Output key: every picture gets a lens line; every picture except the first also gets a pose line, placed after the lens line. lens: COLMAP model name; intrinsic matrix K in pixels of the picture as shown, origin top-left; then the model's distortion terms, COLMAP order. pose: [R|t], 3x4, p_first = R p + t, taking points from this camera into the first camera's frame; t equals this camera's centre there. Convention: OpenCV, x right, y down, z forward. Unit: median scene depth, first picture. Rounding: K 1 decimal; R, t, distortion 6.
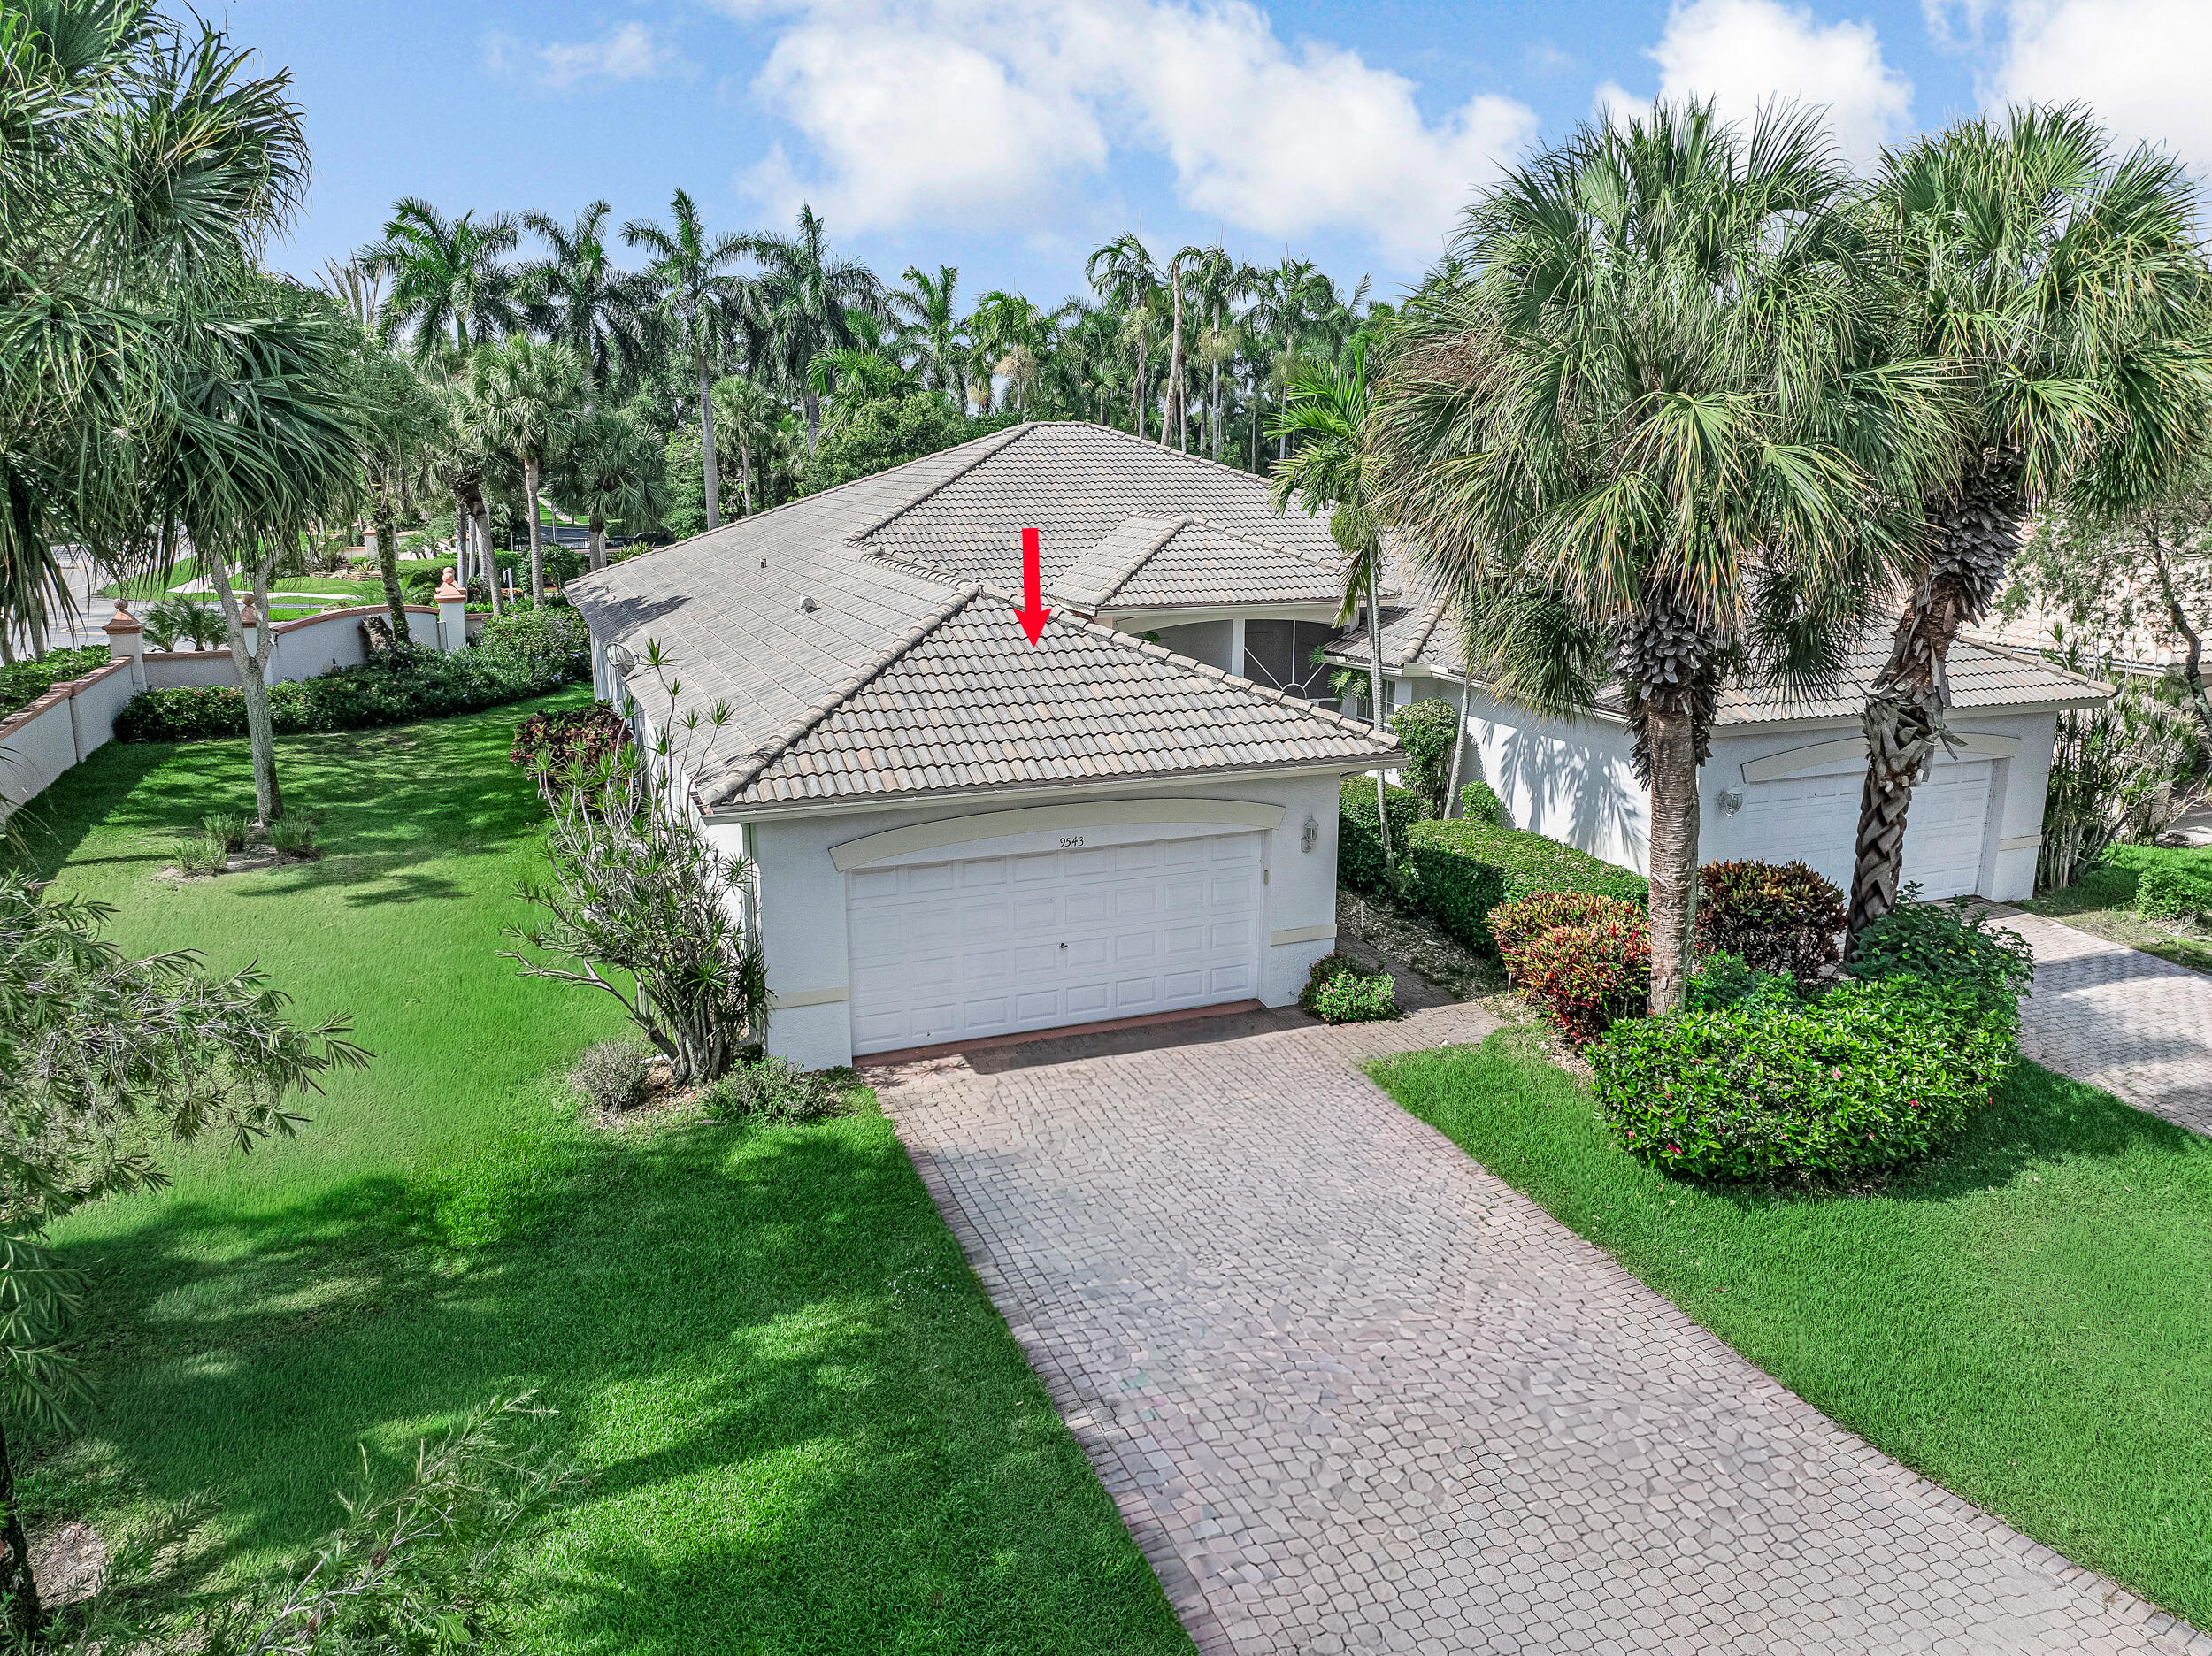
lens RADIAL K [[1532.8, 0, 1106.0], [0, 1532.8, 828.0], [0, 0, 1]] dist [-0.032398, -0.001559]
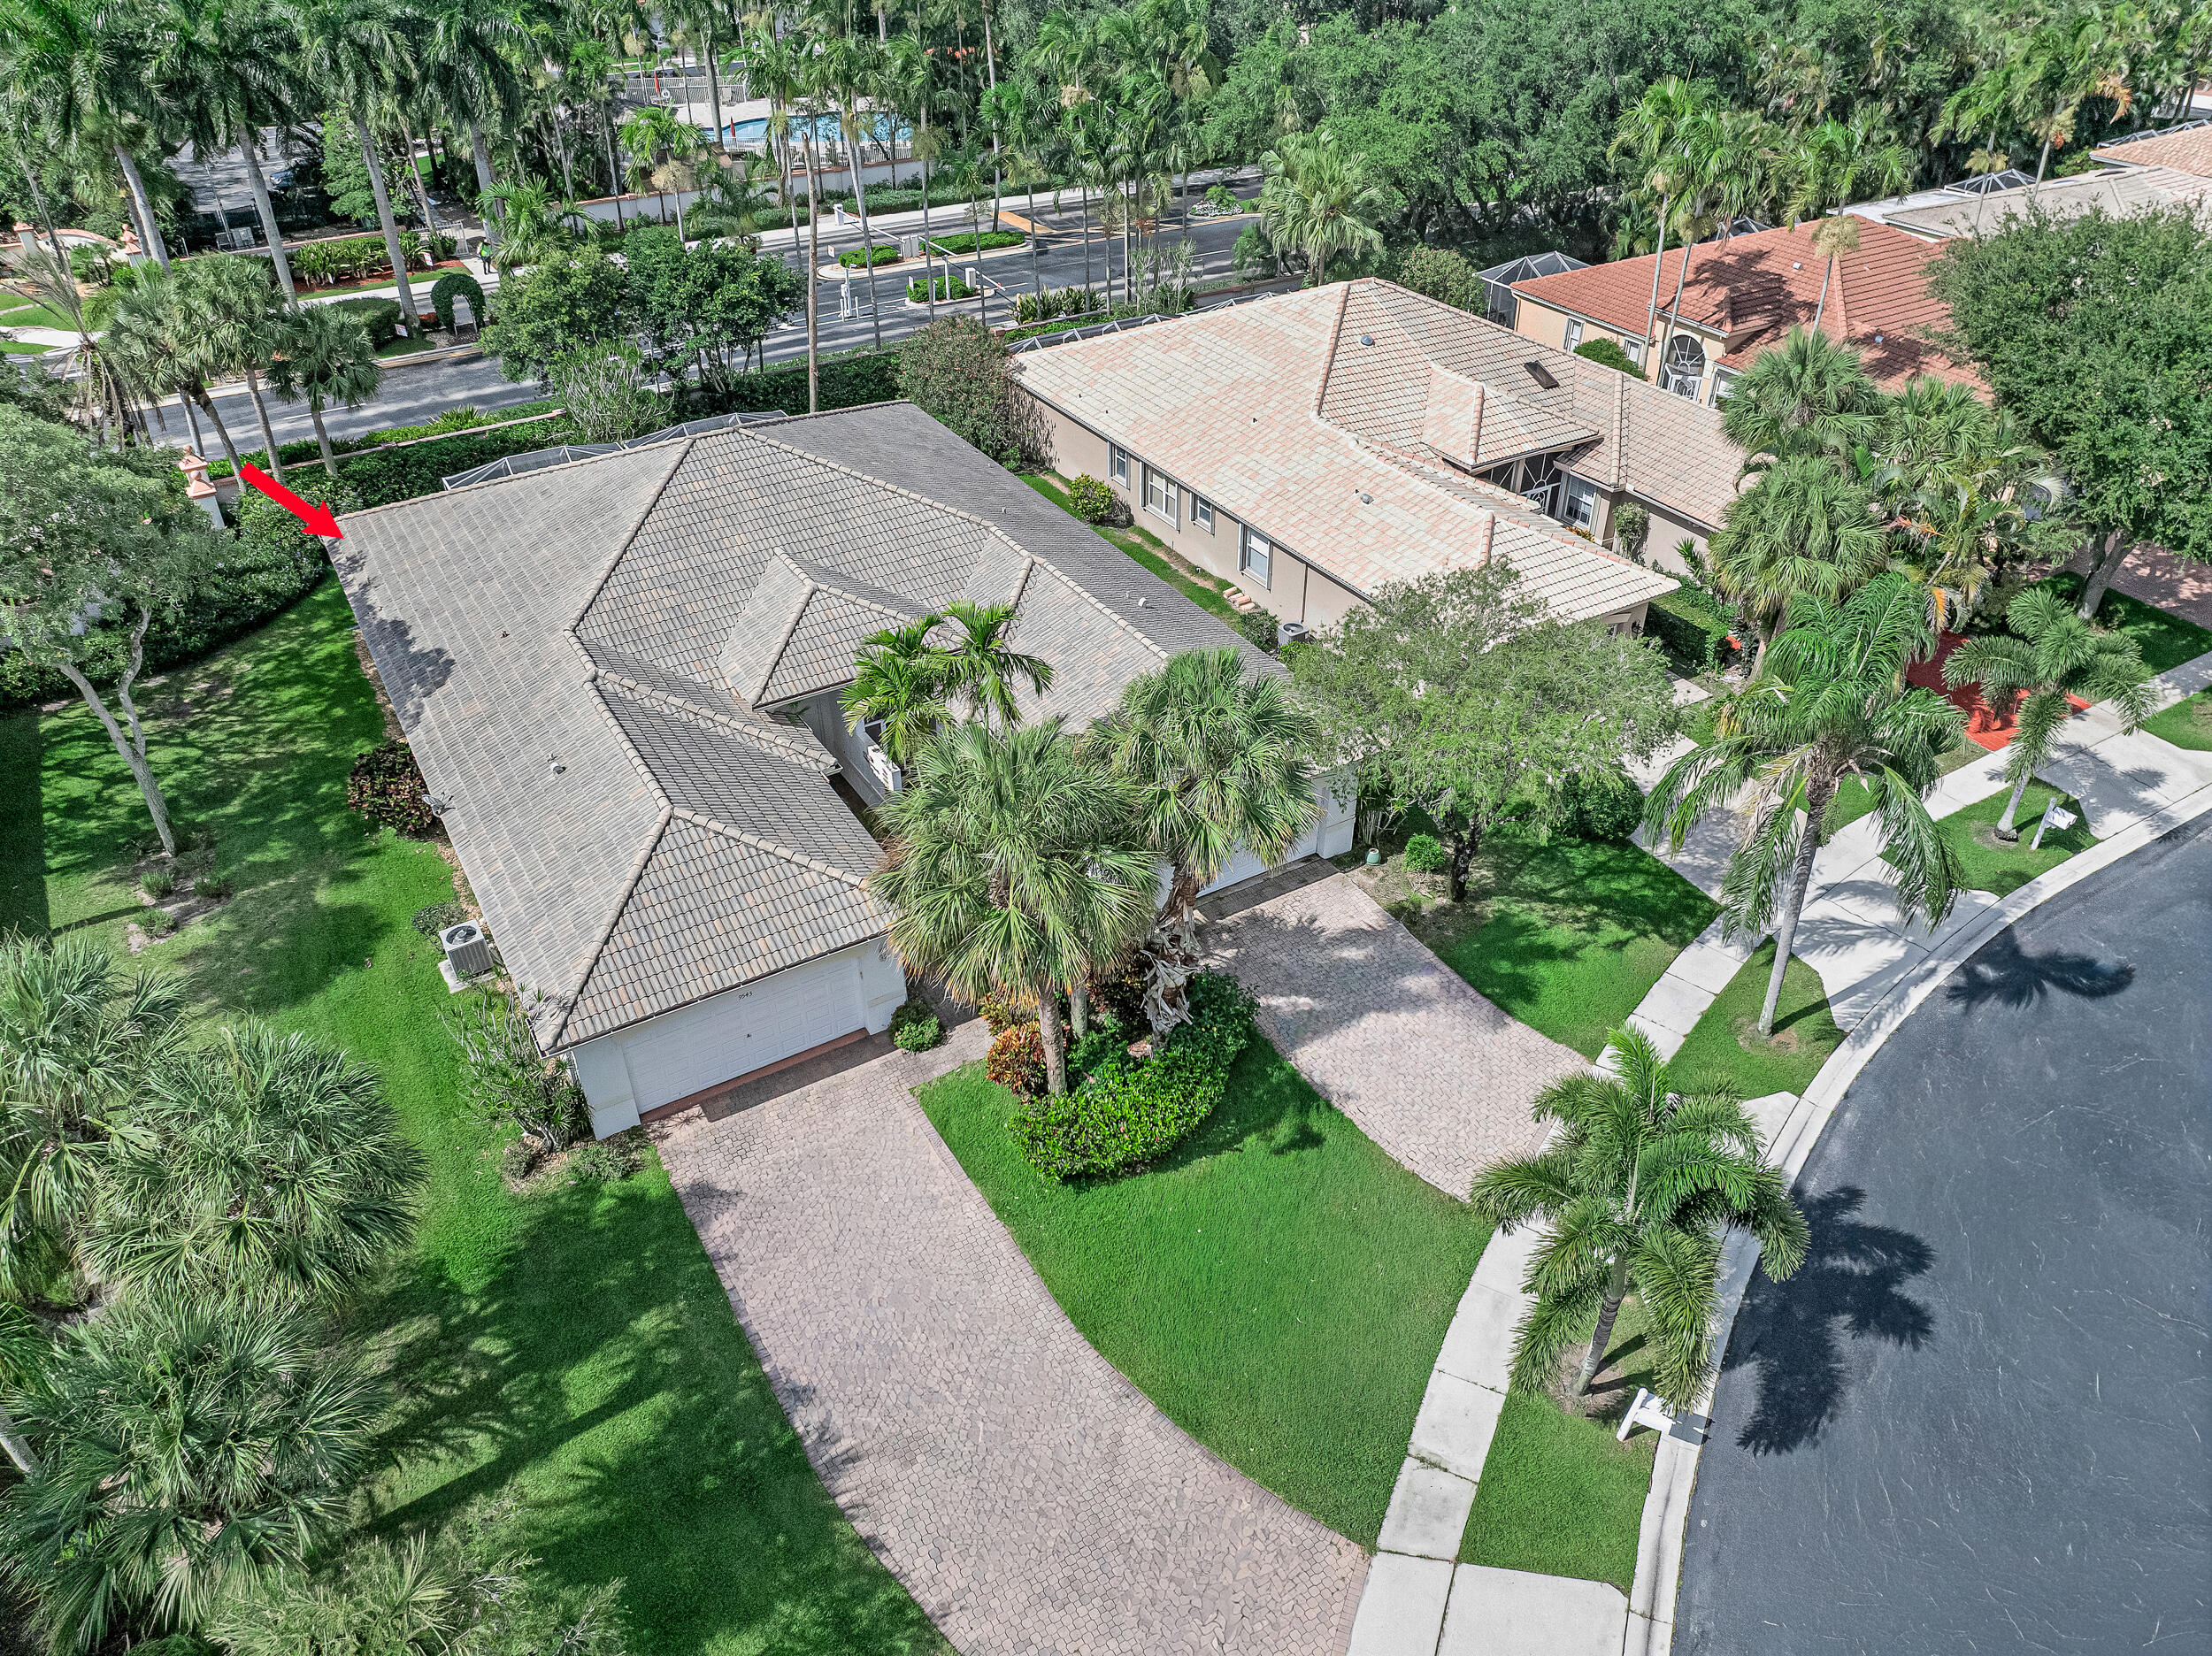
lens RADIAL K [[1543.5, 0, 1106.0], [0, 1543.5, 828.0], [0, 0, 1]] dist [-0.044402, -0.000182]
pose [[0.986251, -0.095194, 0.135083, 0.181925], [0.037033, 0.923944, 0.380731, -0.905120], [-0.161052, -0.370493, 0.914766, -0.692926]]
